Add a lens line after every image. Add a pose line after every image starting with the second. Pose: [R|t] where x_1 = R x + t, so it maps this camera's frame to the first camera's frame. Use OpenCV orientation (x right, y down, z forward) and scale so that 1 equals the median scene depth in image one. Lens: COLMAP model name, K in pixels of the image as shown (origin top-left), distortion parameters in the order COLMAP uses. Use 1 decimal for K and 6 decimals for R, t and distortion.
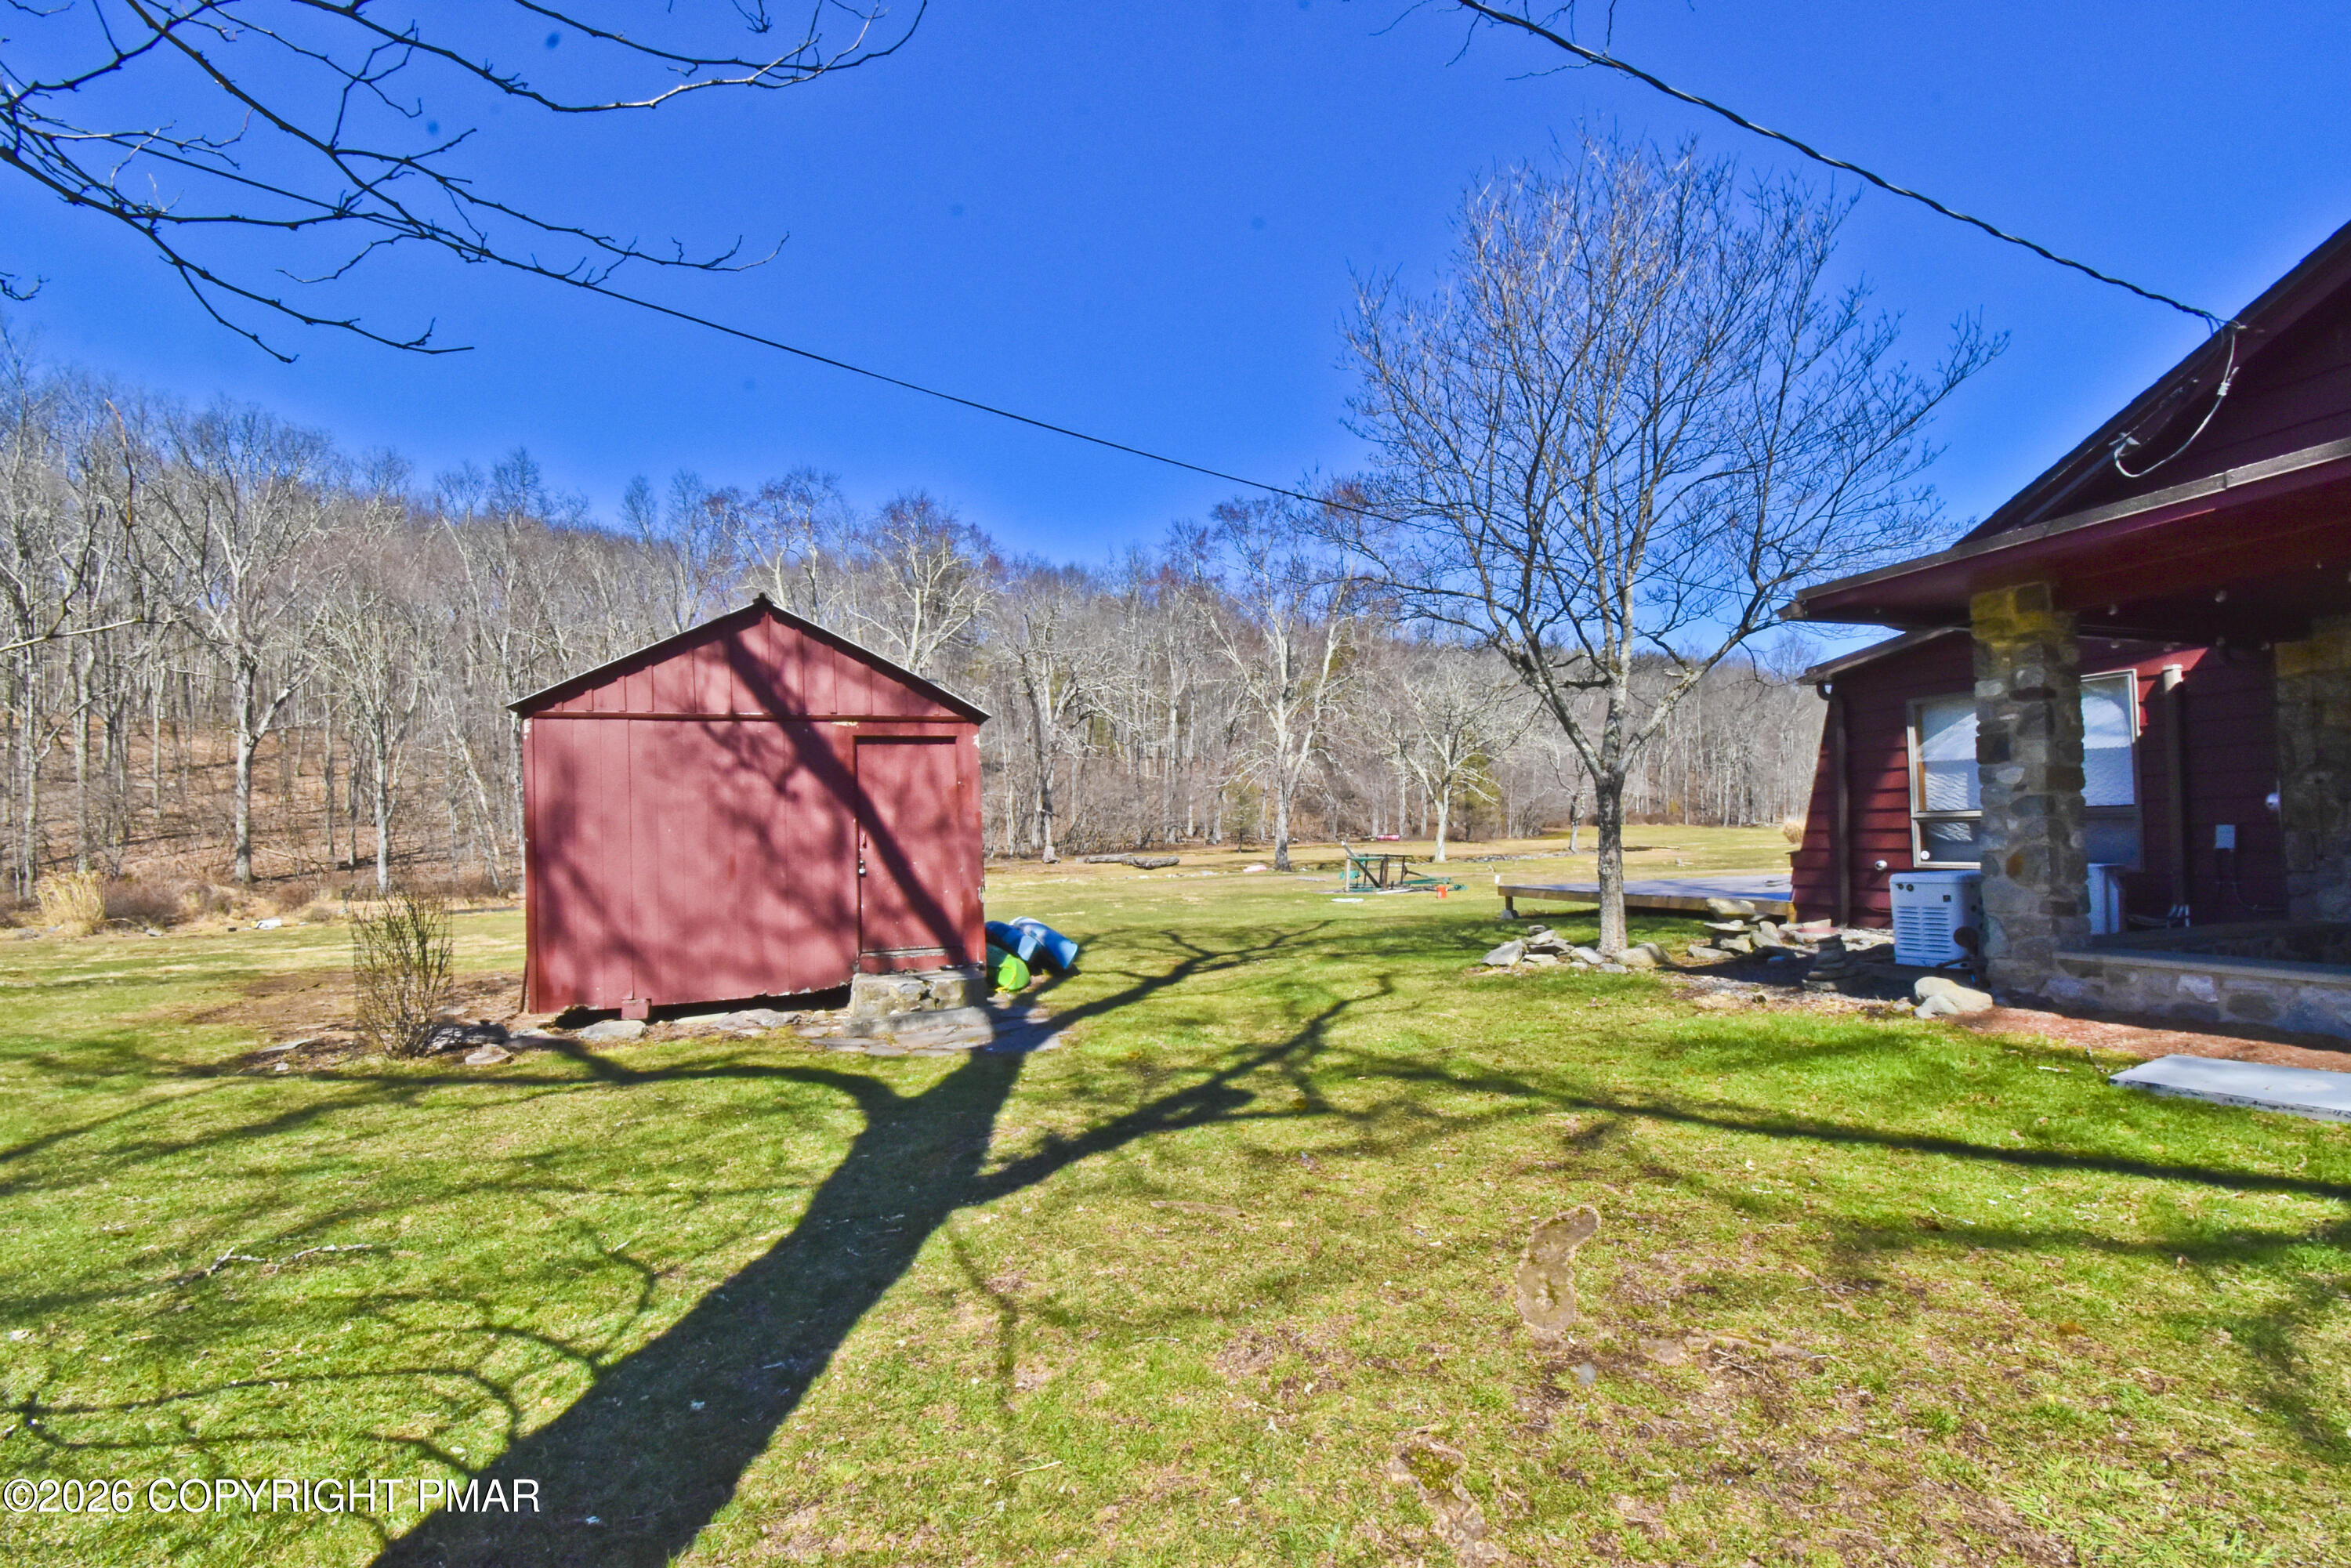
lens RADIAL K [[944.9, 0, 1179.7], [0, 944.9, 823.0], [0, 0, 1]] dist [-0.050967, -0.000013]
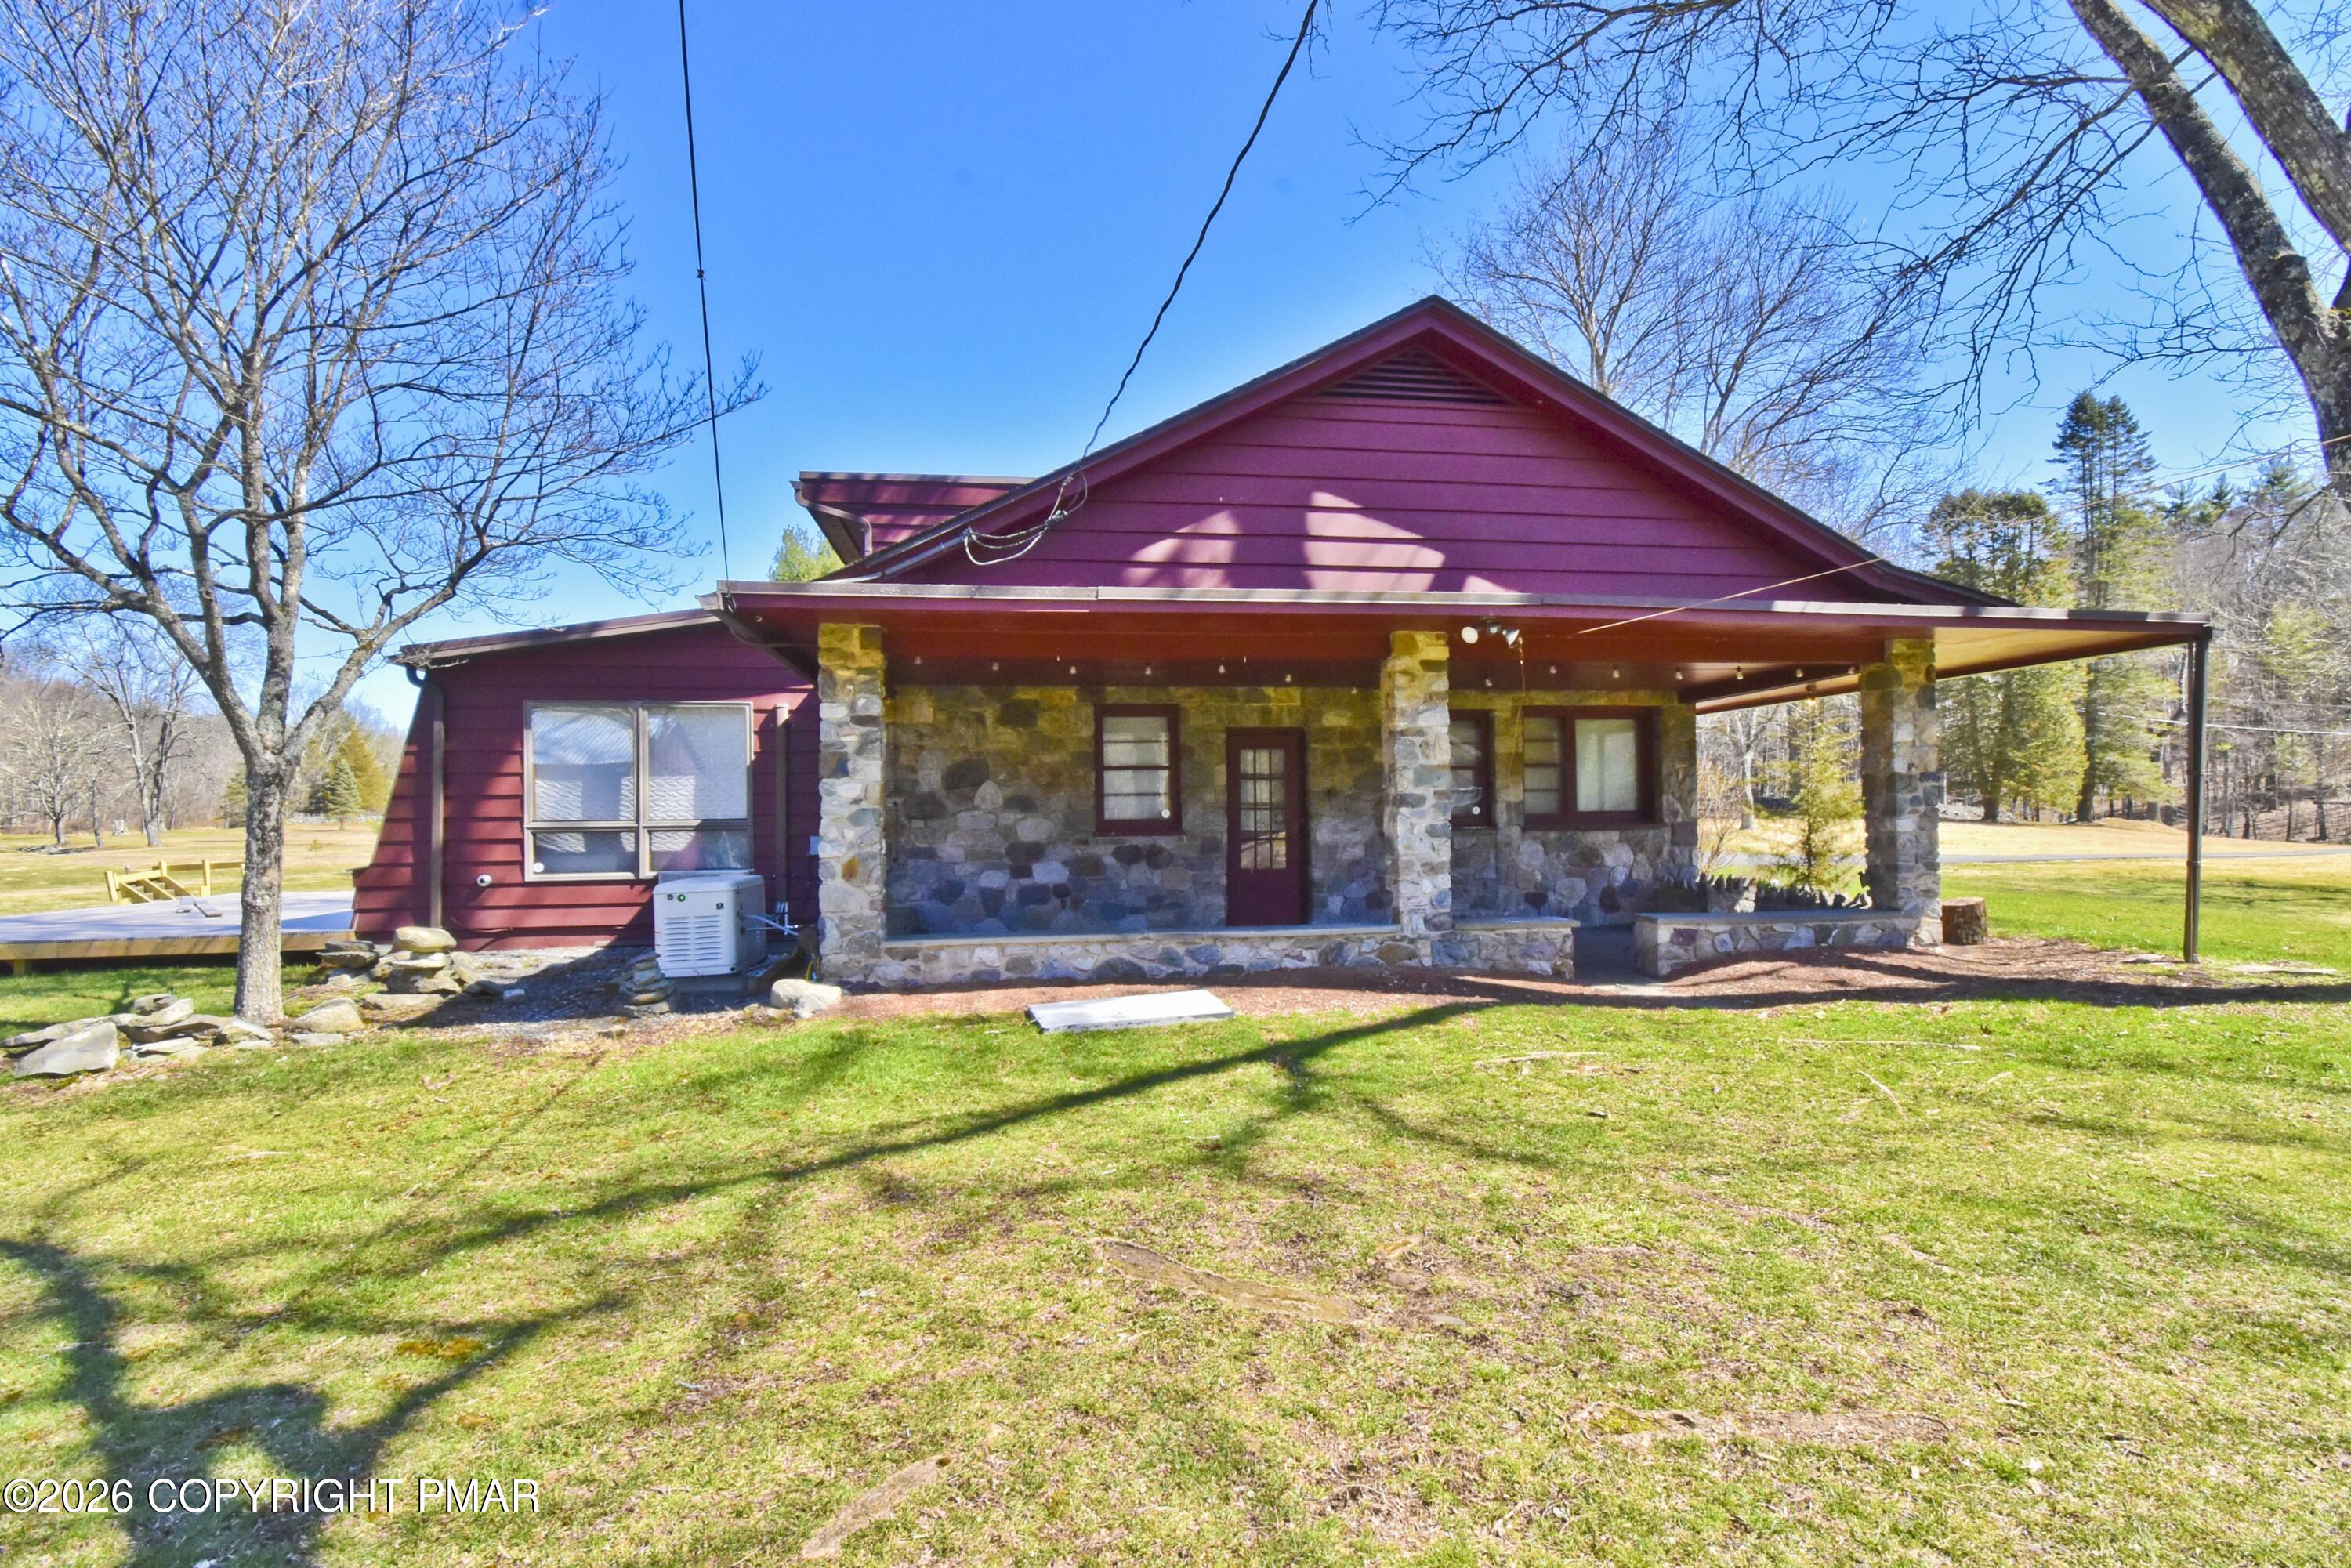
lens RADIAL K [[1055.8, 0, 1168.1], [0, 1055.8, 793.6], [0, 0, 1]] dist [0.002321, -0.021936]
pose [[0.155743, 0.044911, 0.986776, -0.269286], [-0.004940, 0.998989, -0.044687, 0.007677], [-0.987785, 0.002085, 0.155808, 0.333731]]
